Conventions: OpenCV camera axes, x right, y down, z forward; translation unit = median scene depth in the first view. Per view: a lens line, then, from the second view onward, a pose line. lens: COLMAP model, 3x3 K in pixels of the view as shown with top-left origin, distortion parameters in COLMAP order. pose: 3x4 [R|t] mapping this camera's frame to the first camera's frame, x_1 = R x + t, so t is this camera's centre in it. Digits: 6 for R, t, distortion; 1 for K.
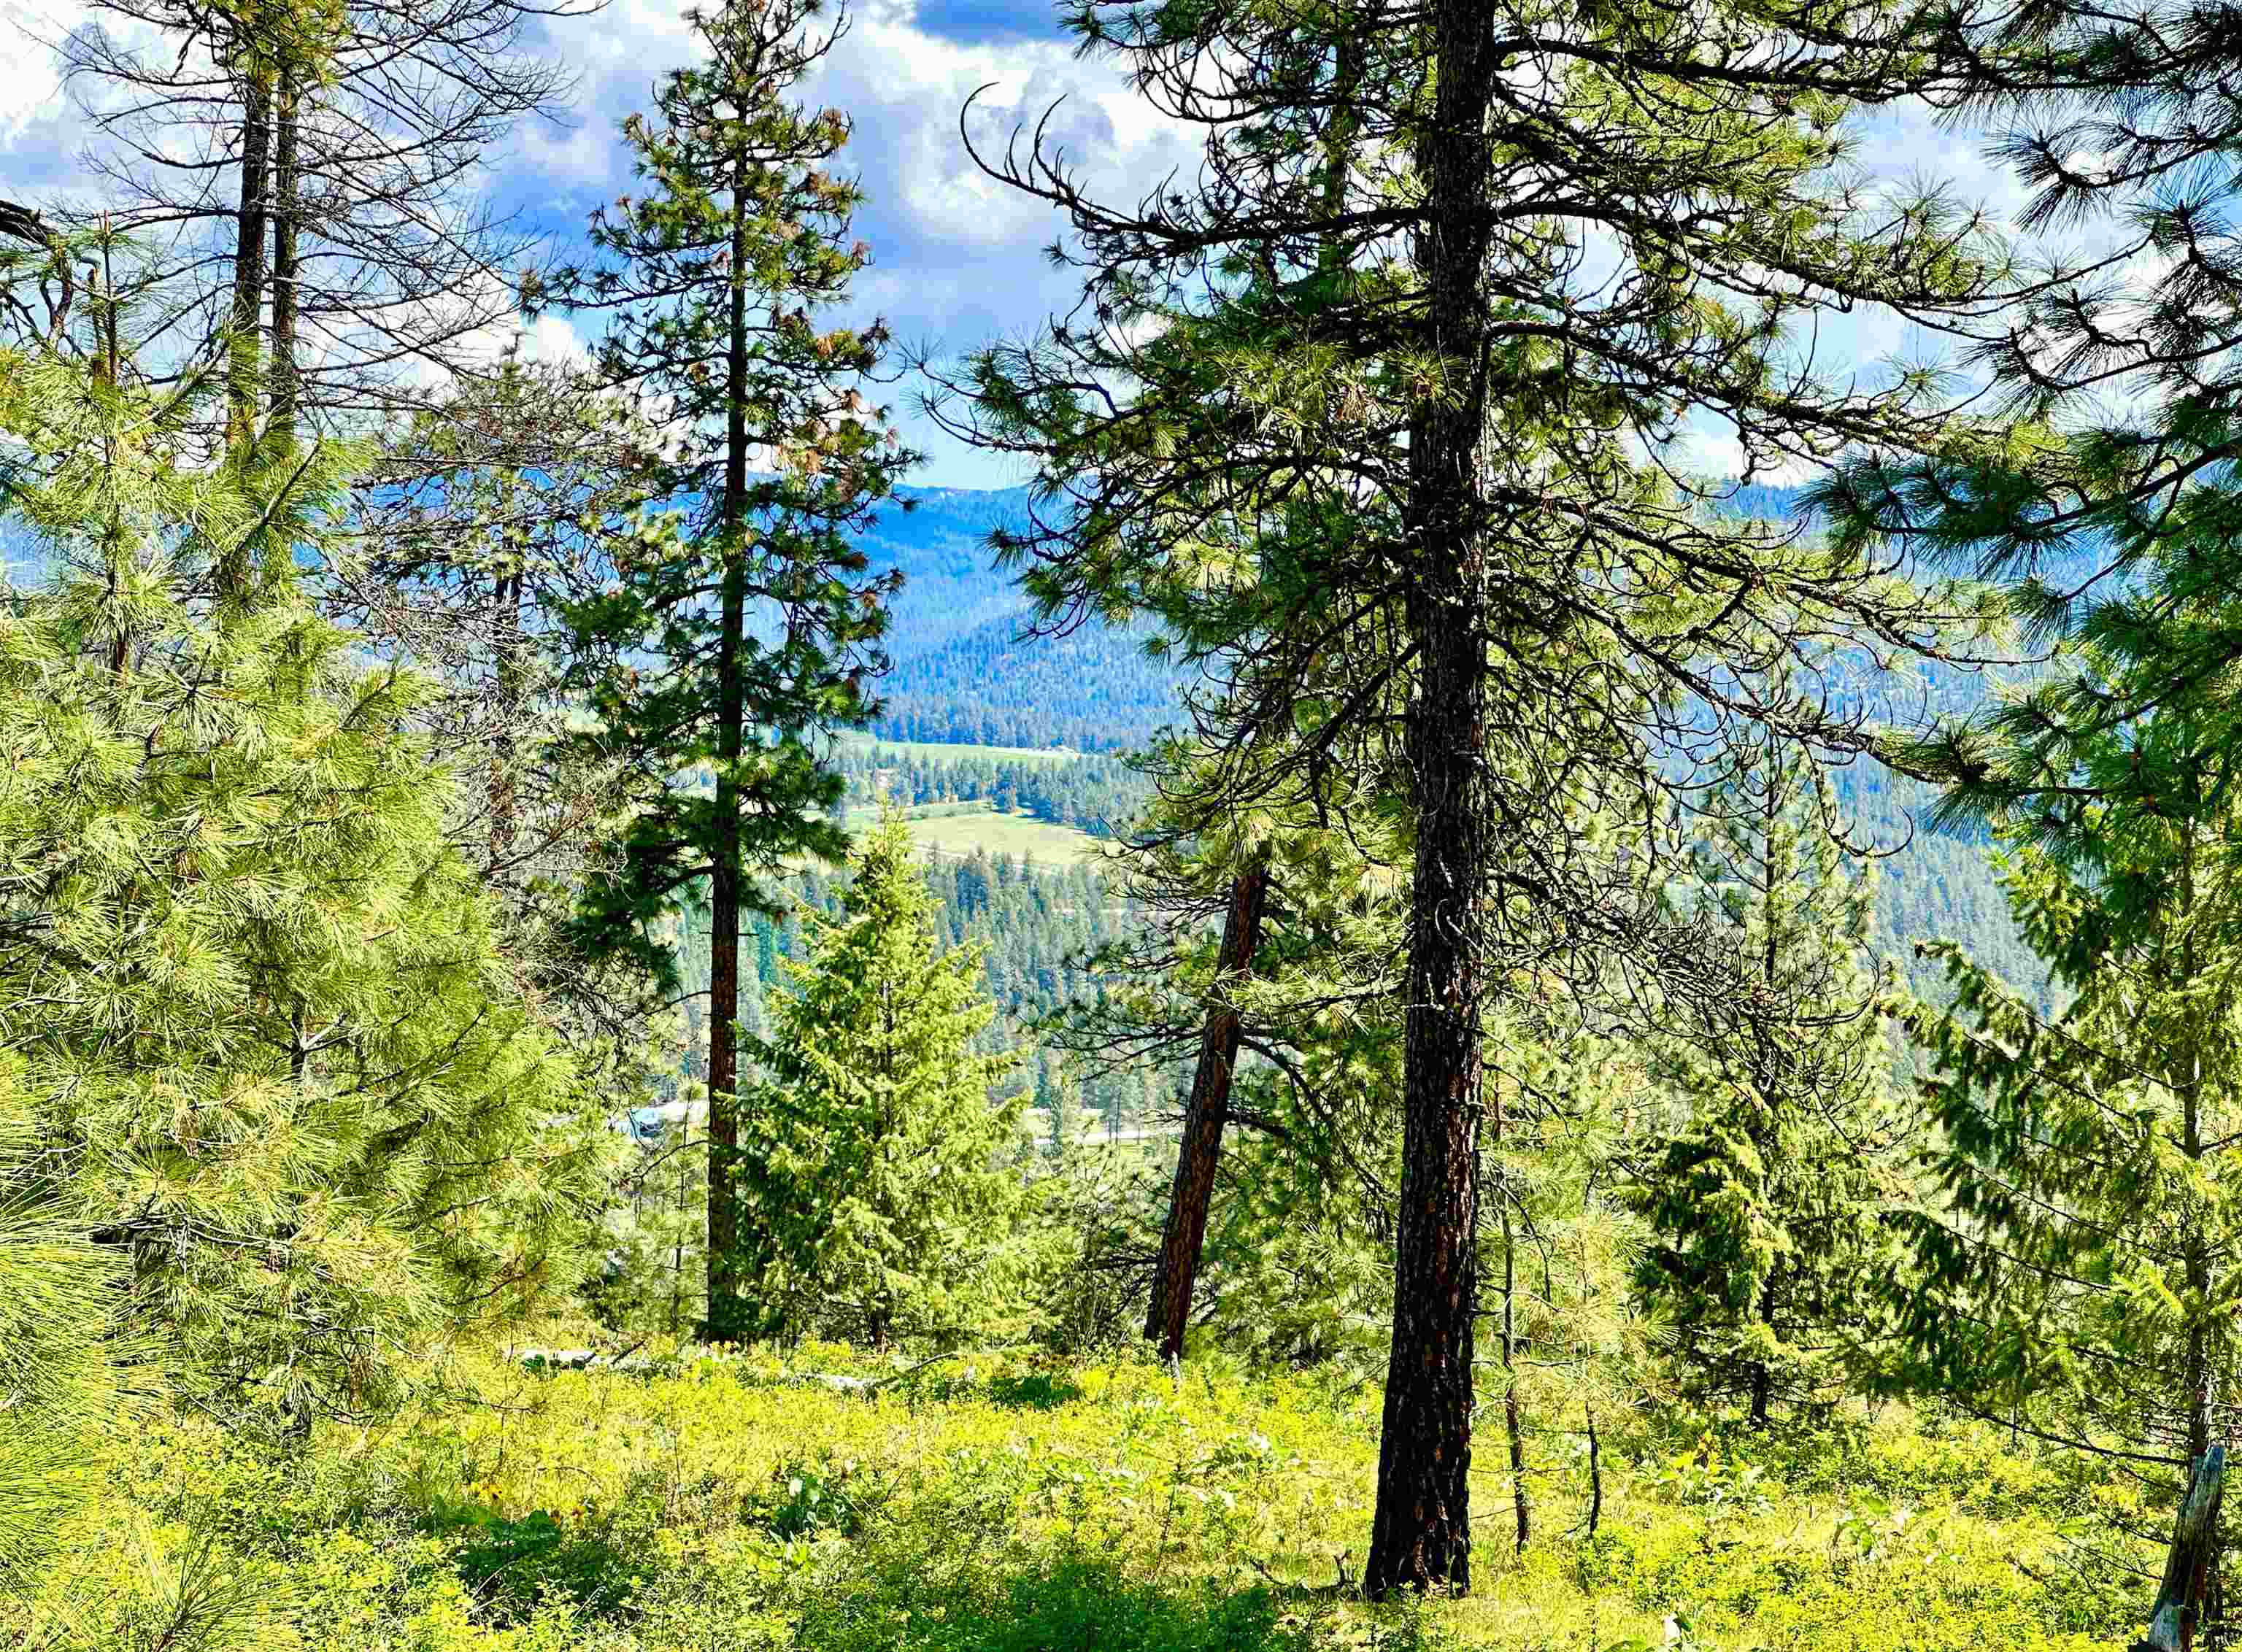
lens RADIAL K [[4977.5, 0, 970.7], [0, 4977.5, 823.9], [0, 0, 1]] dist [0.008198, 0.026679]
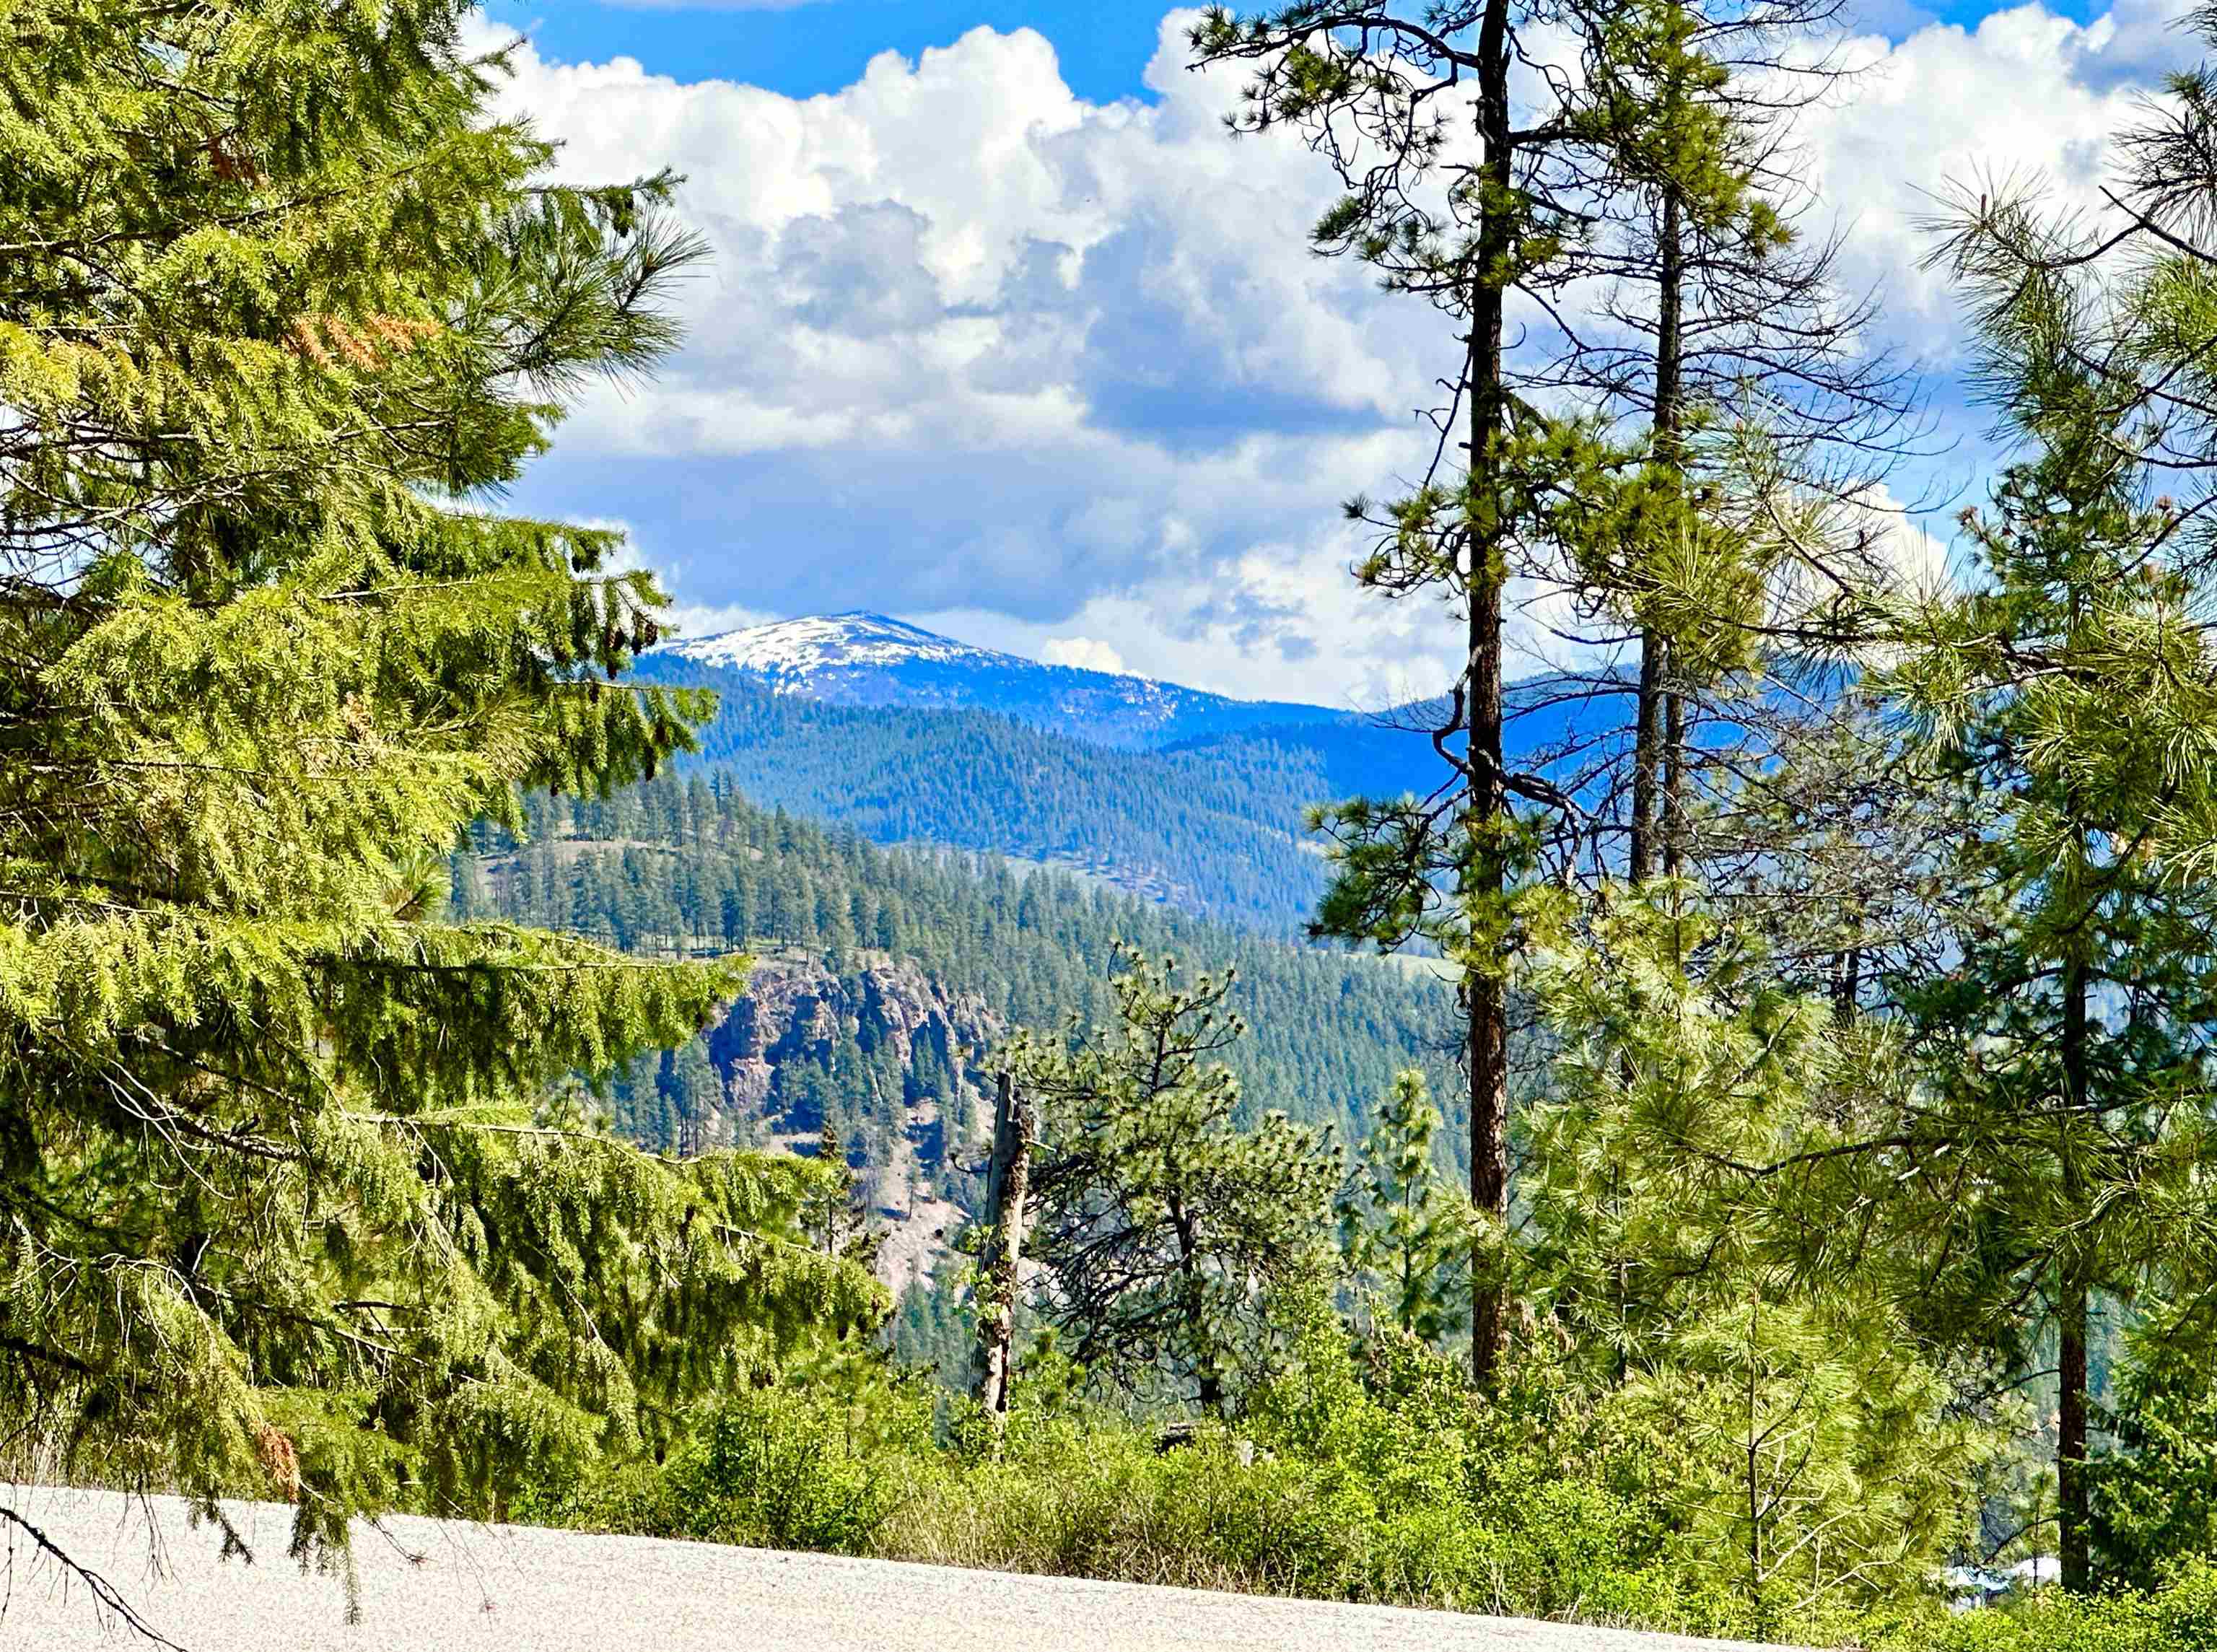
lens RADIAL K [[8063.2, 0, 1108.5], [0, 8063.2, 826.0], [0, 0, 1]] dist [-0.709175, 23.429491]
pose [[0.984545, -0.019674, -0.174021, 0.043360], [0.011807, 0.998866, -0.046126, -0.004097], [0.174731, 0.043359, 0.983661, -0.642031]]
